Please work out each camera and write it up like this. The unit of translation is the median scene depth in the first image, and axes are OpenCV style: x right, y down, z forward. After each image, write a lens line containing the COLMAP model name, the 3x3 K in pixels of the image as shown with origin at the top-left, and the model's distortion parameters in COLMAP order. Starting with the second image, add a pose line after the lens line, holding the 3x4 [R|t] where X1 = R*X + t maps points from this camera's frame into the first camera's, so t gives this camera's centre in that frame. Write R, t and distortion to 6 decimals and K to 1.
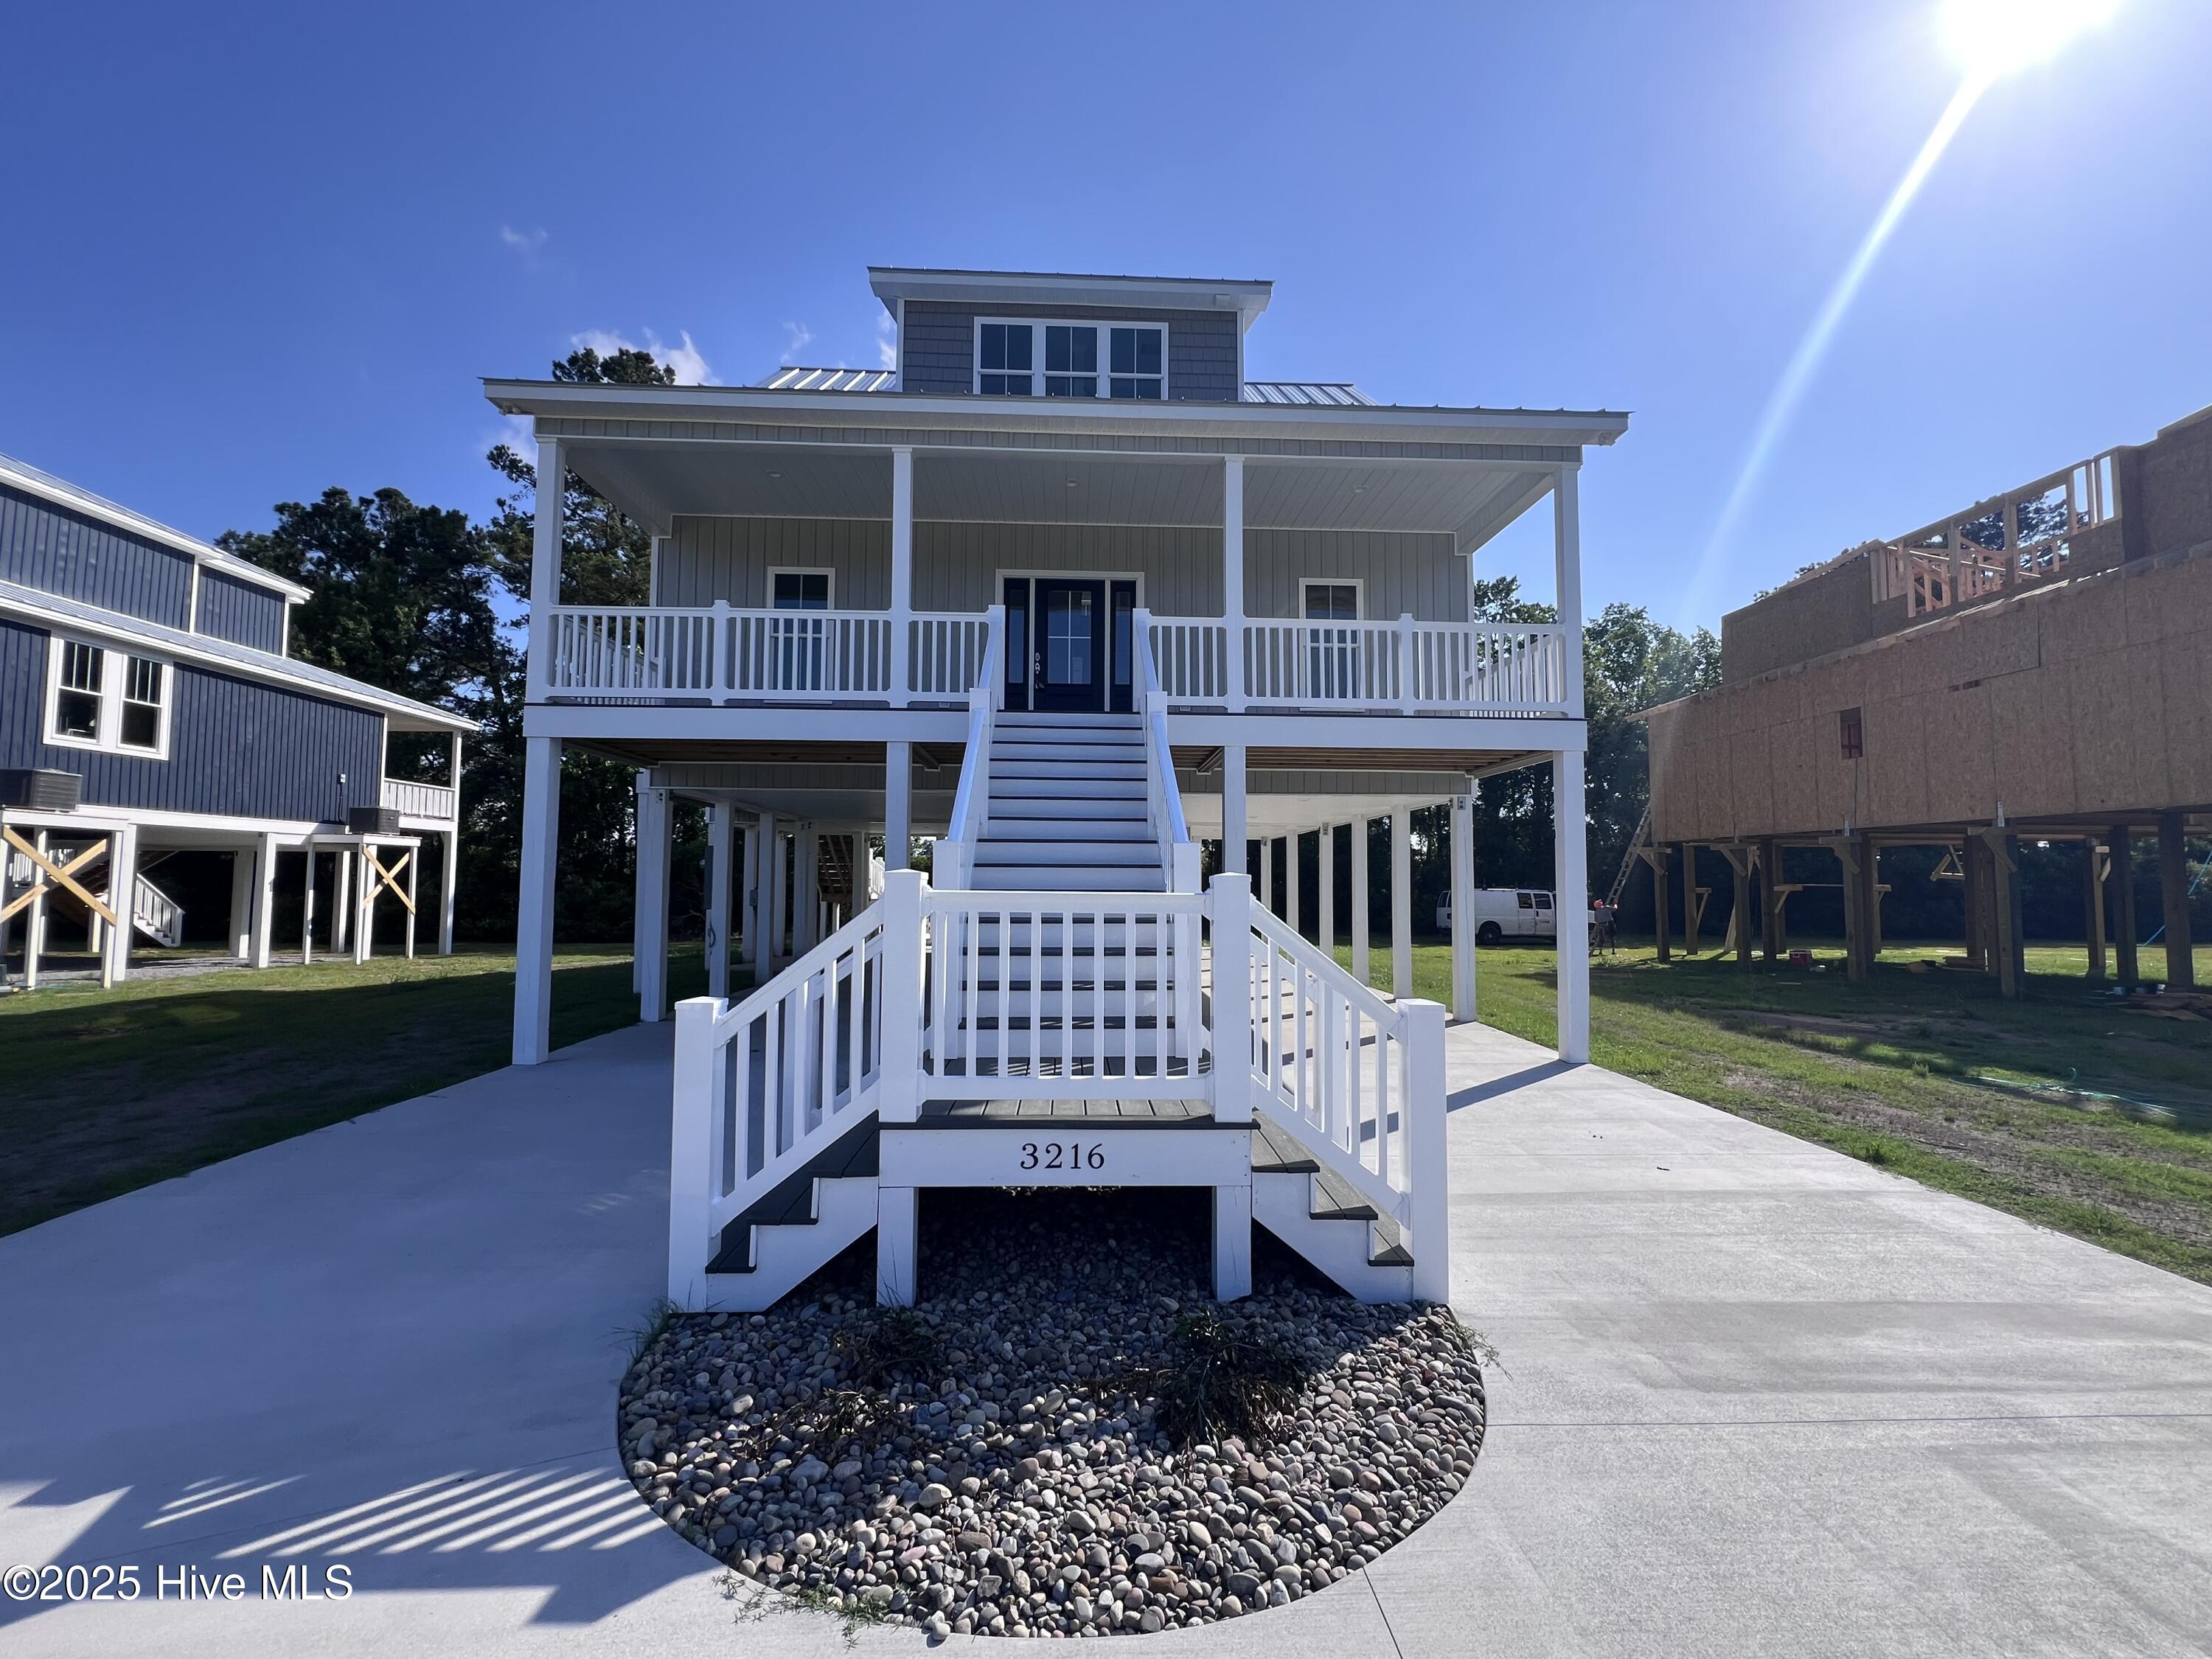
lens RADIAL K [[886.9, 0, 1090.4], [0, 886.9, 830.3], [0, 0, 1]] dist [-0.001668, 0.001183]
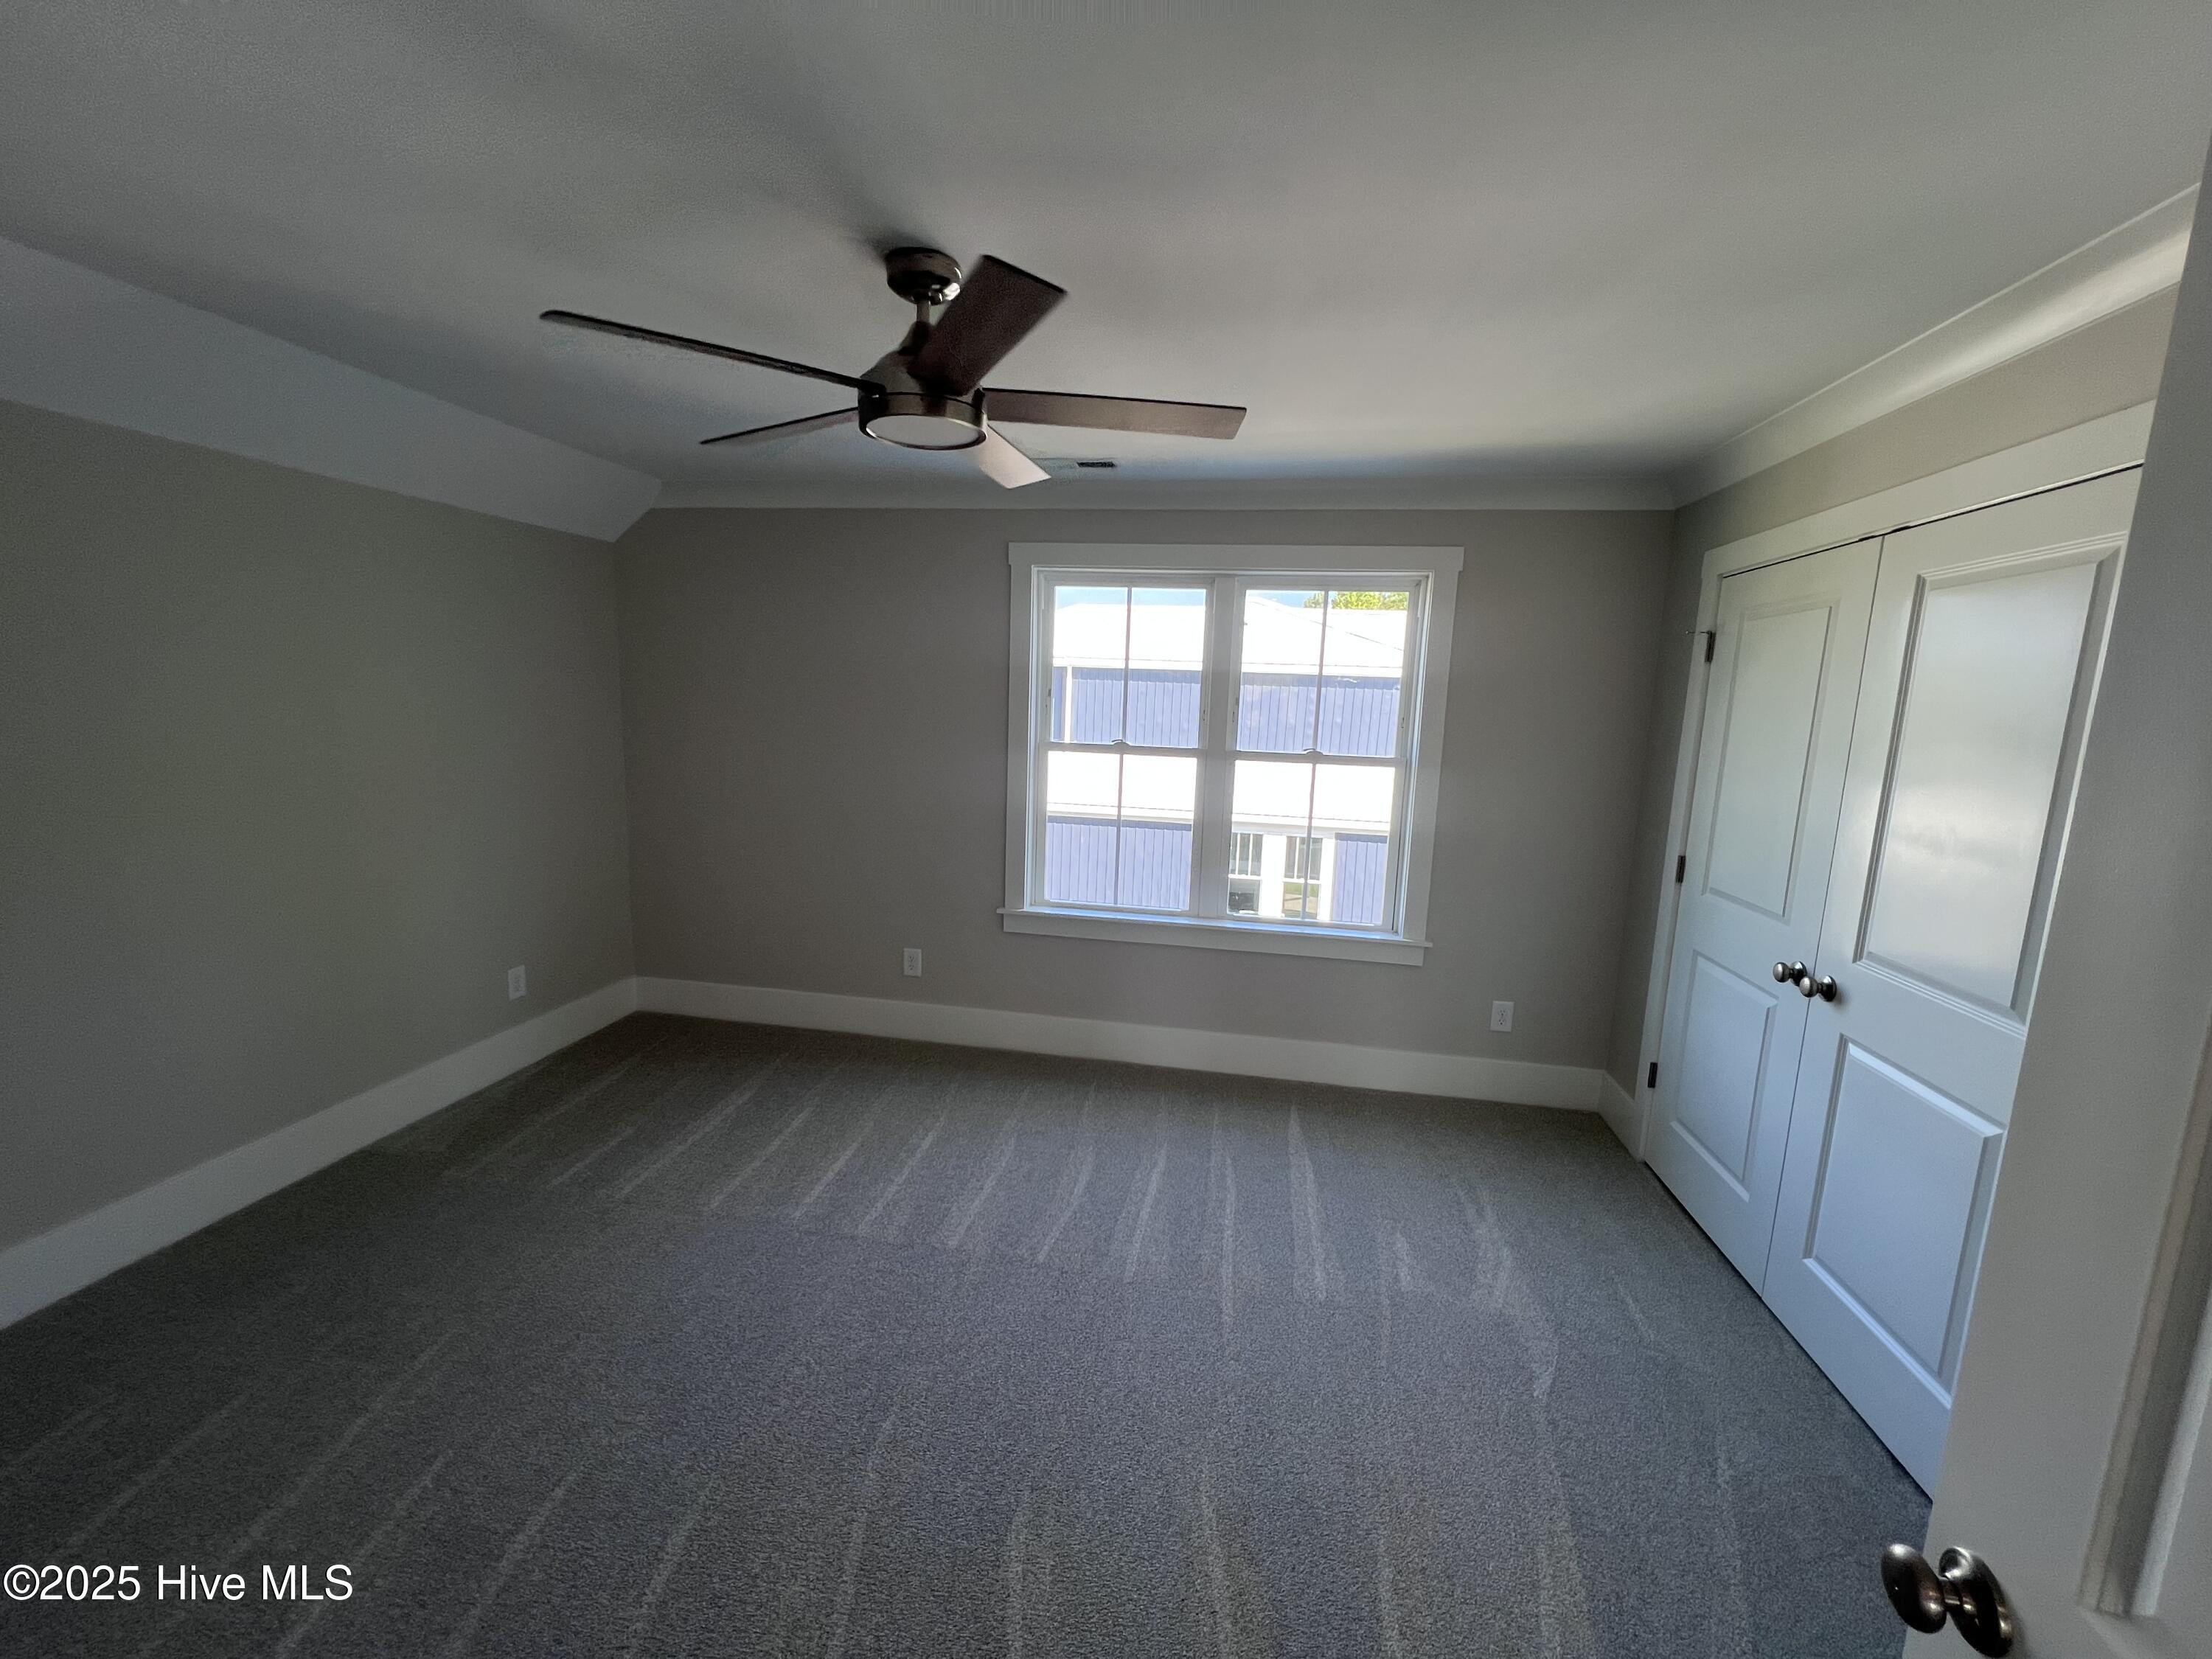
lens RADIAL K [[872.8, 0, 1111.4], [0, 872.8, 830.7], [0, 0, 1]] dist [-0.000075, 0.000009]
pose [[-0.197188, 0.129684, -0.971750, -0.112440], [0.019705, 0.991536, 0.128326, -0.312271], [0.980168, 0.006156, -0.198075, 0.948993]]
